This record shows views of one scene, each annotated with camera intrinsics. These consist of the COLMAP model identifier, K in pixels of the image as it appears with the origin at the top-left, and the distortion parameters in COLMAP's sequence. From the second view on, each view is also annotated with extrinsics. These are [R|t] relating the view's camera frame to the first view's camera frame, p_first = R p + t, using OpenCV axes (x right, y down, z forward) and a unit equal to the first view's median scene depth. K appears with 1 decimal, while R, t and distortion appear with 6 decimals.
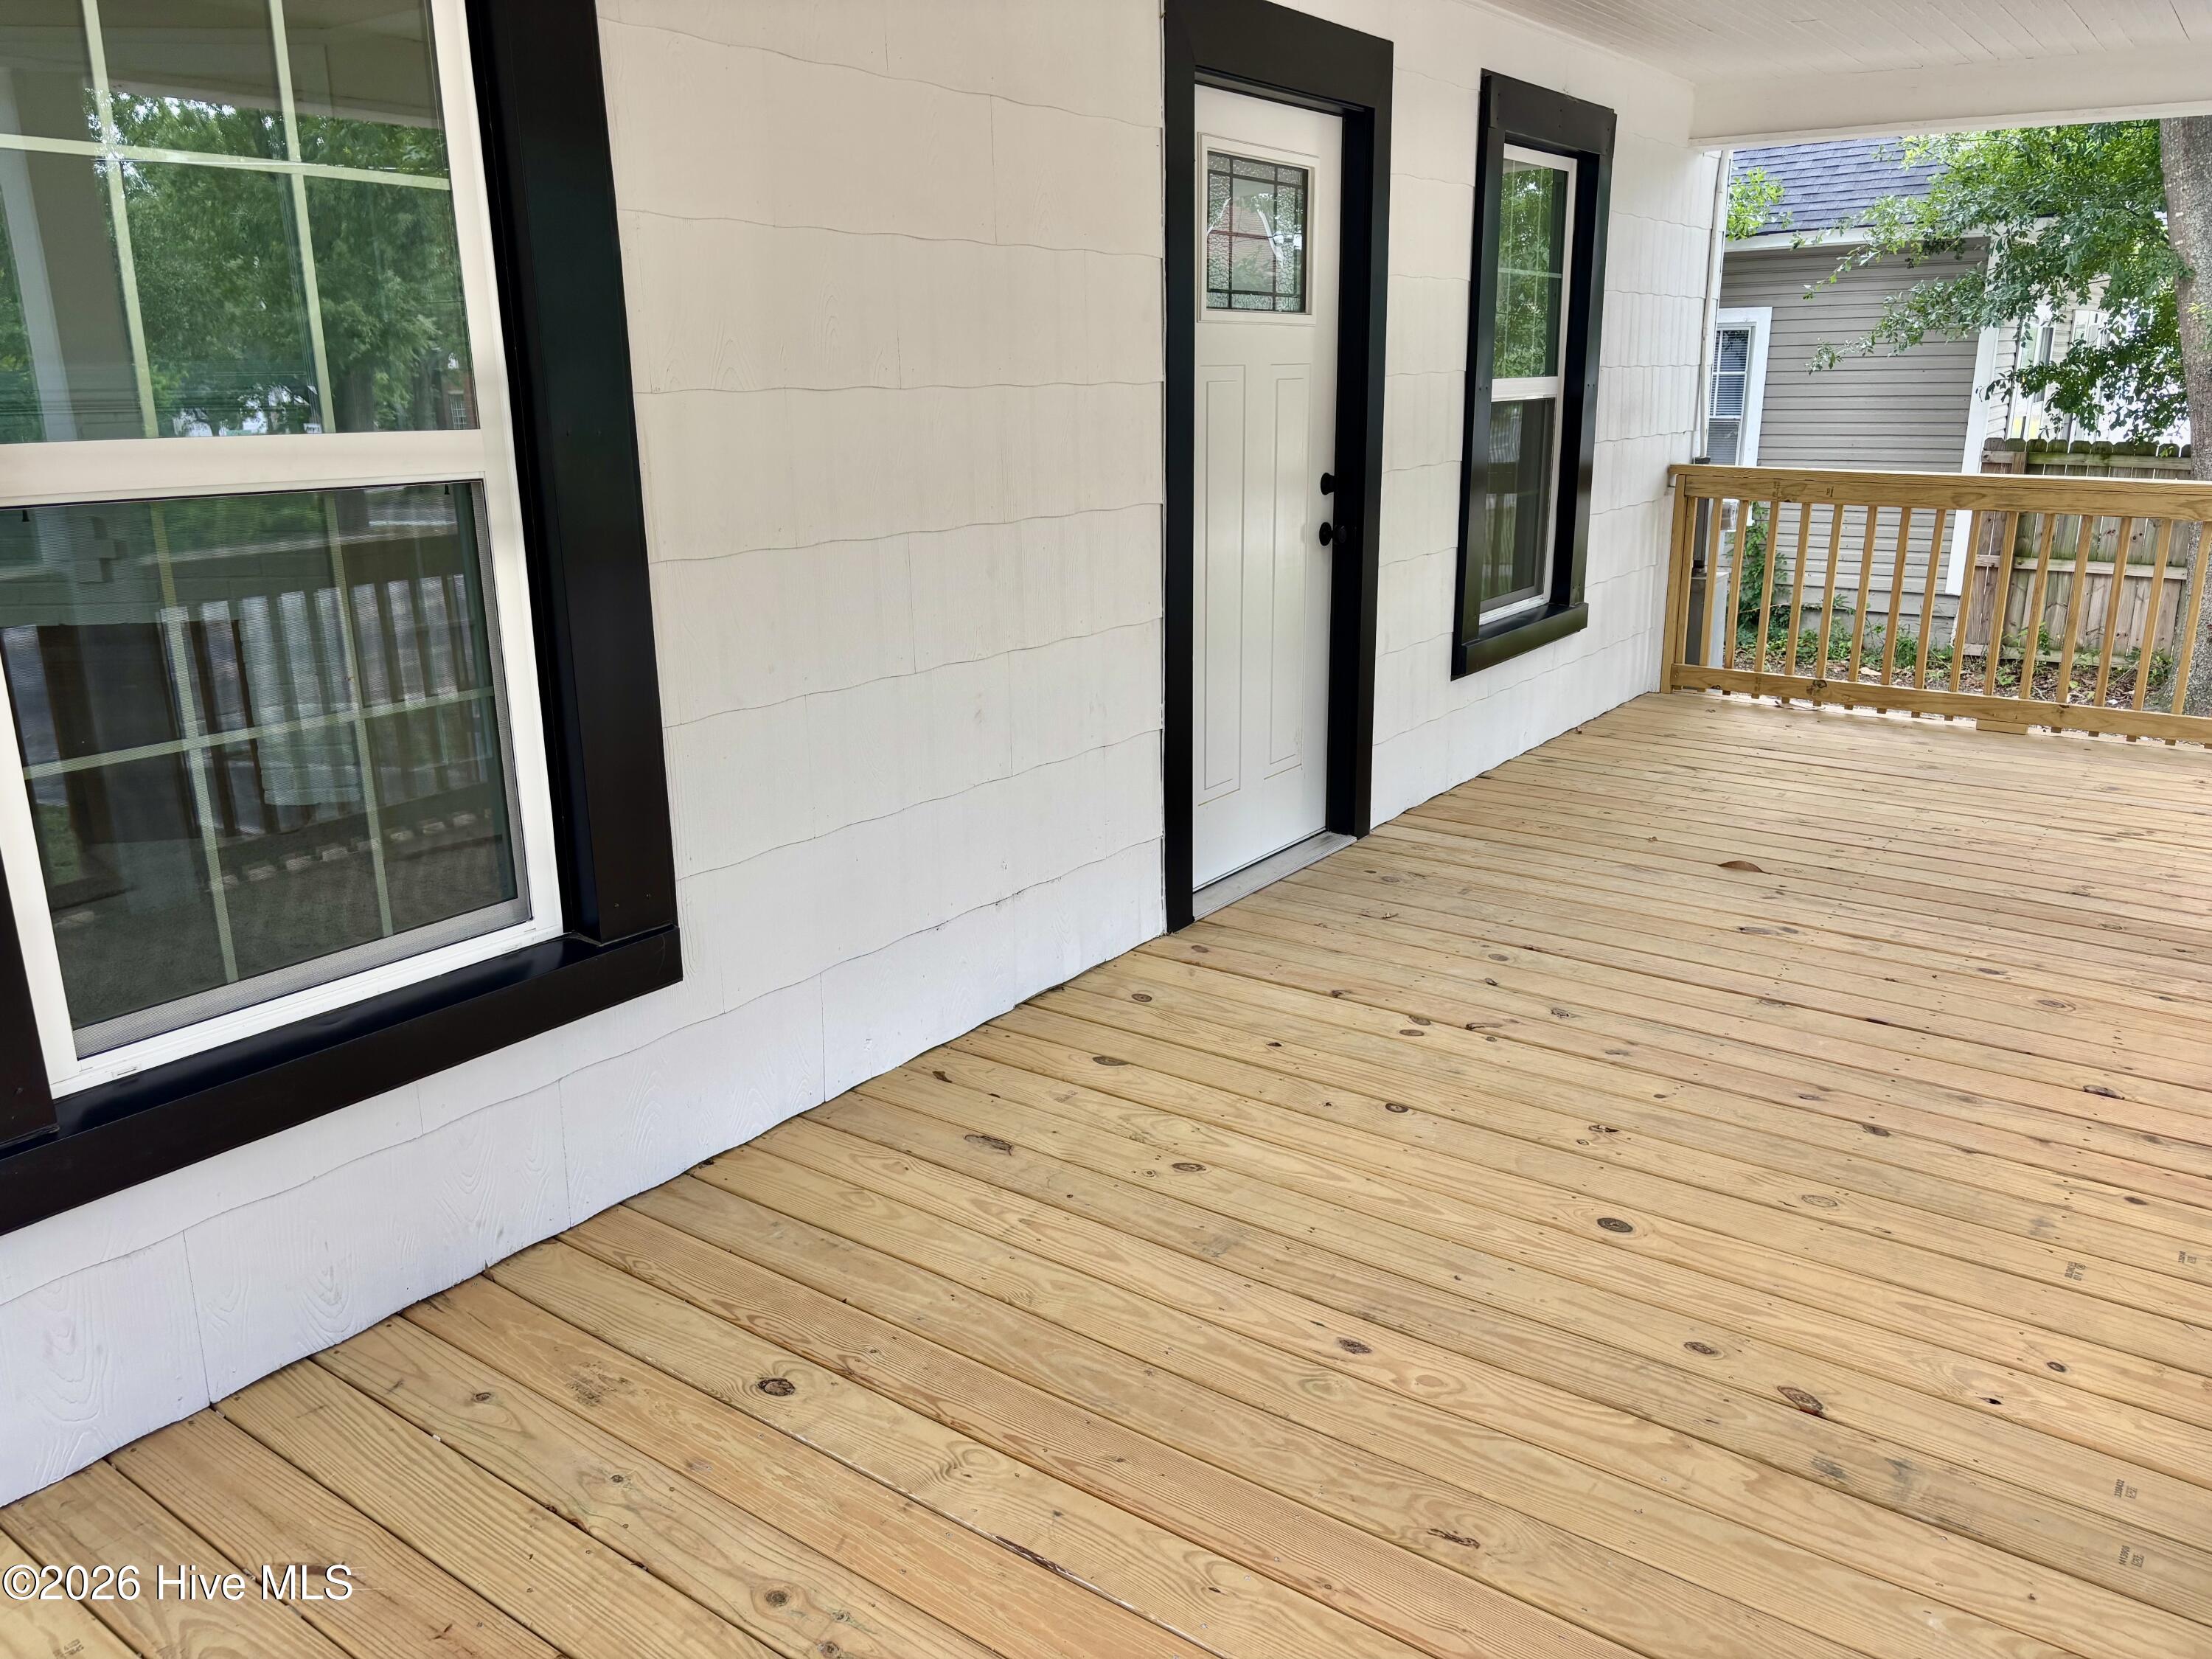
lens RADIAL K [[1662.1, 0, 1109.6], [0, 1662.1, 817.0], [0, 0, 1]] dist [0.013847, 0.000122]
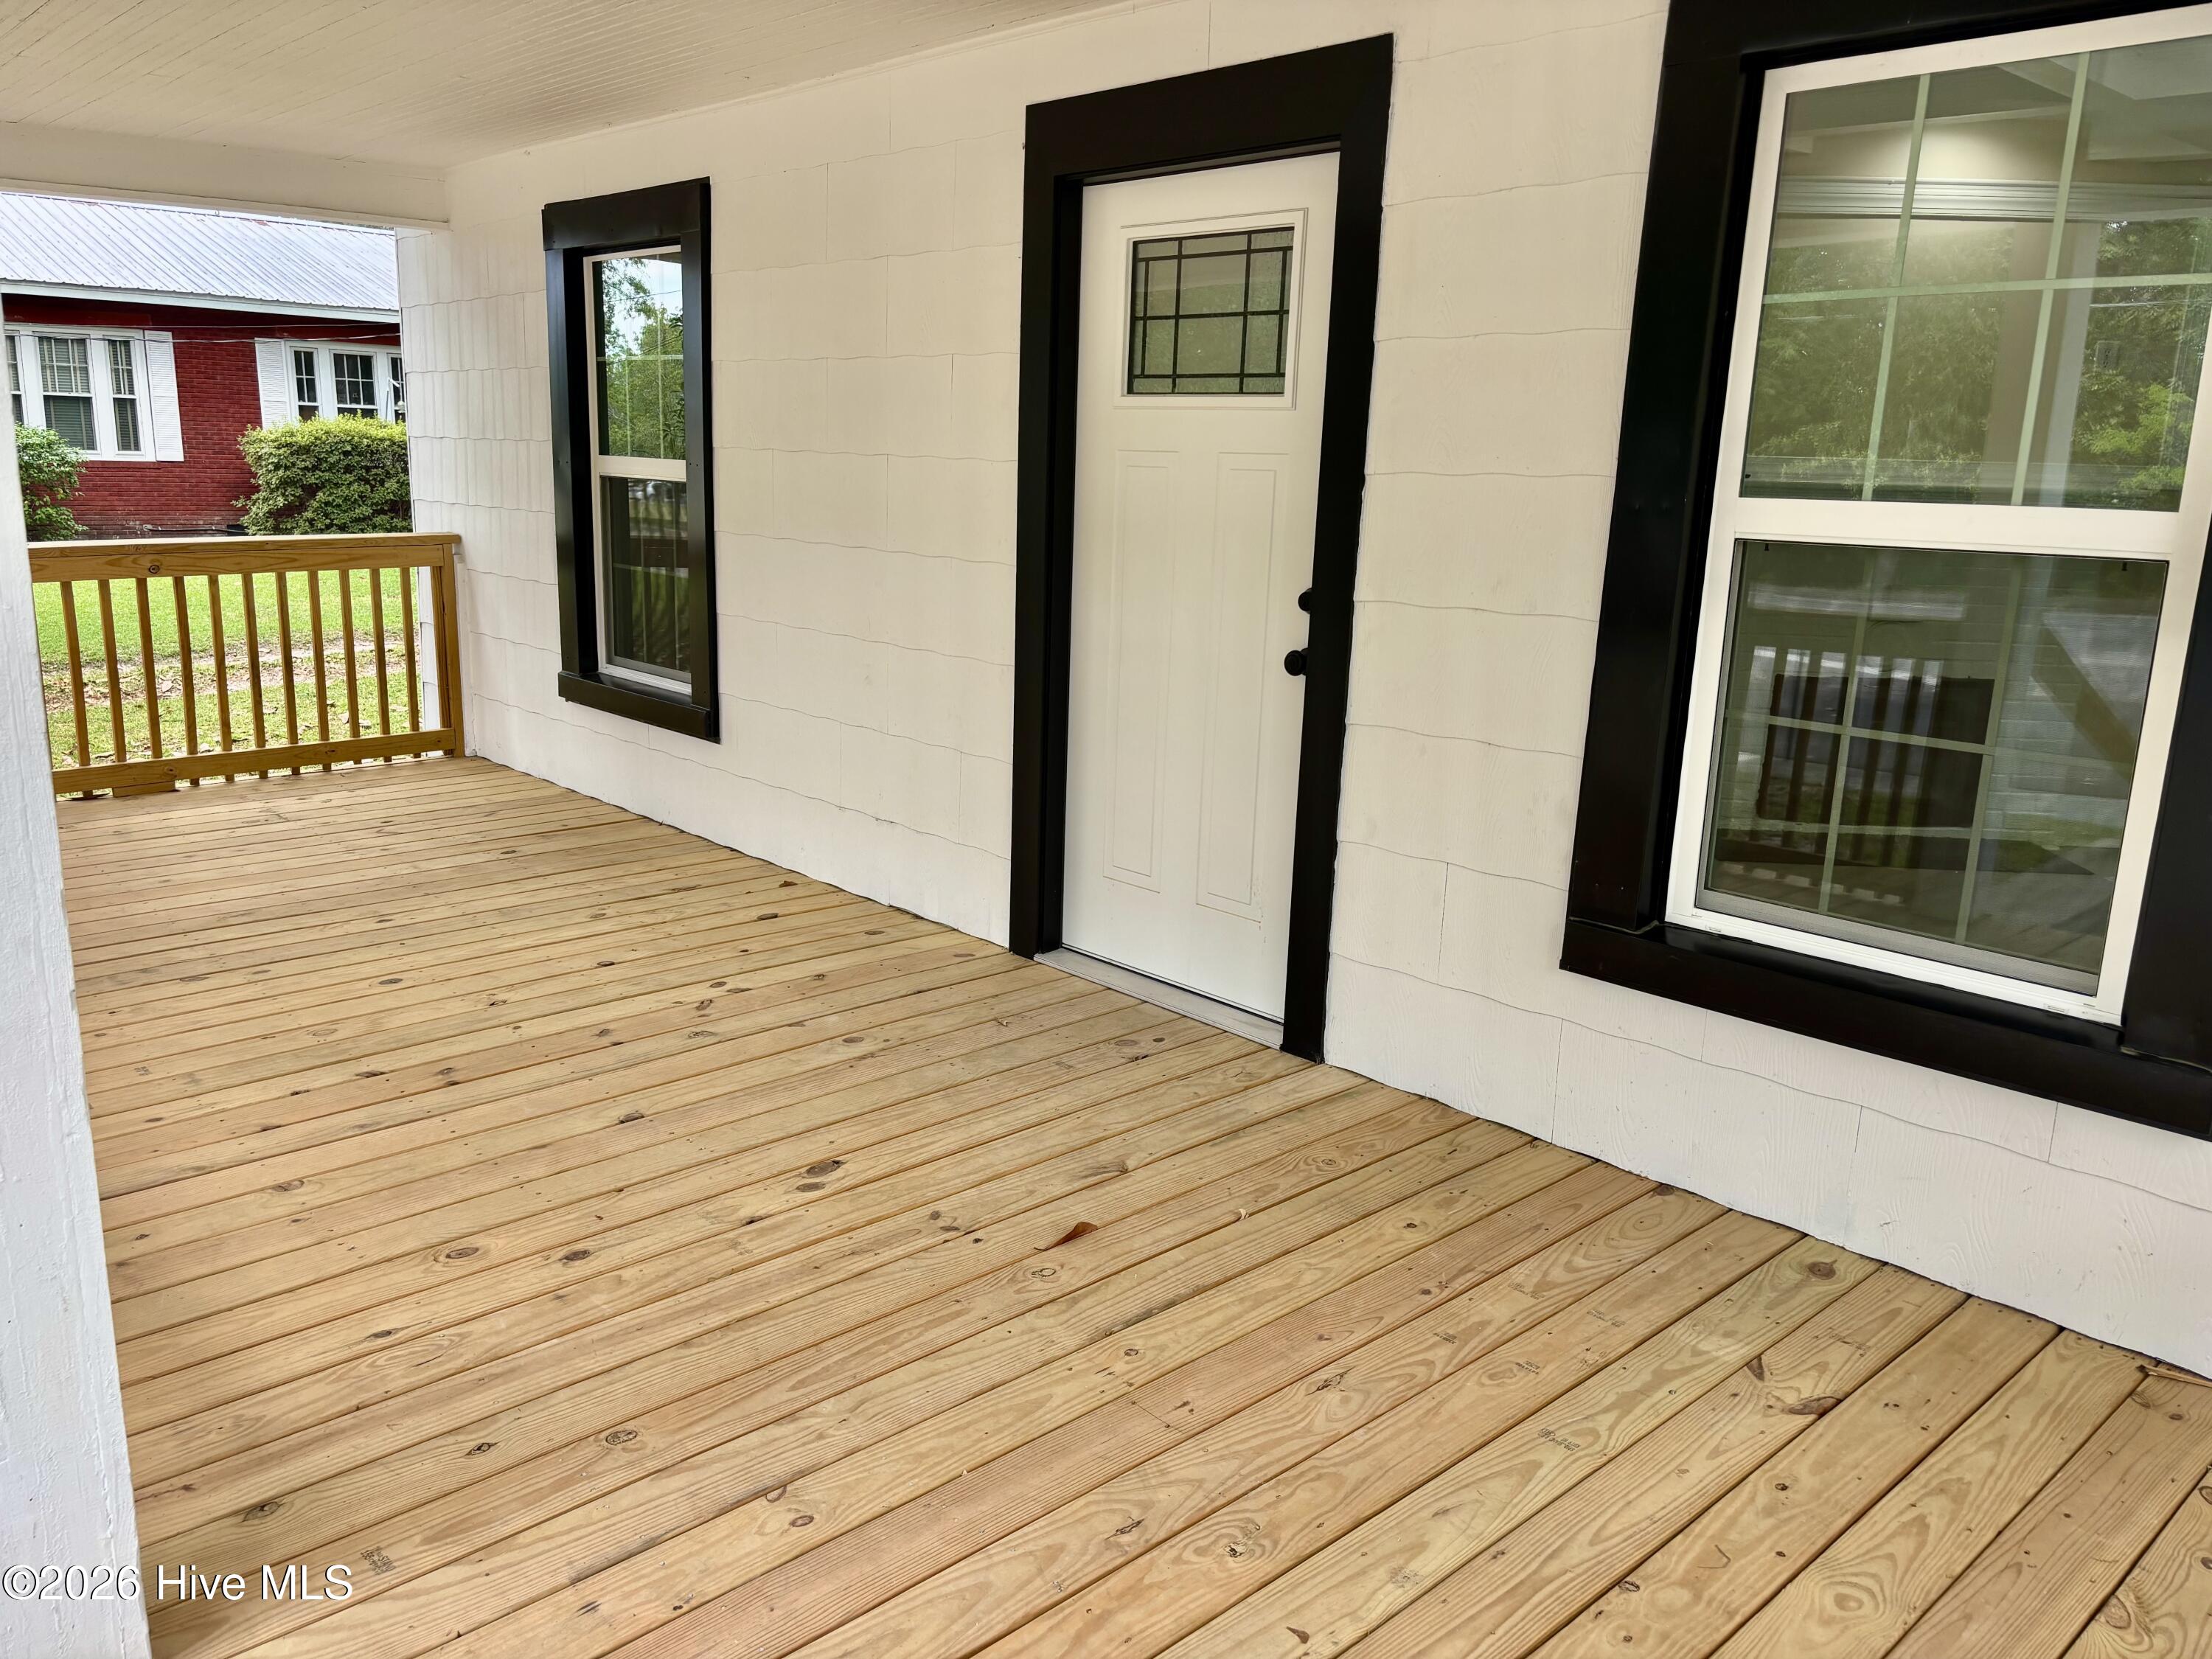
lens RADIAL K [[1662.1, 0, 1107.0], [0, 1662.1, 842.7], [0, 0, 1]] dist [0.013847, 0.000122]
pose [[-0.199902, 0.230256, -0.952377, 1.106516], [-0.279019, 0.918375, 0.280600, -0.339715], [0.939248, 0.321824, -0.119339, 1.209302]]
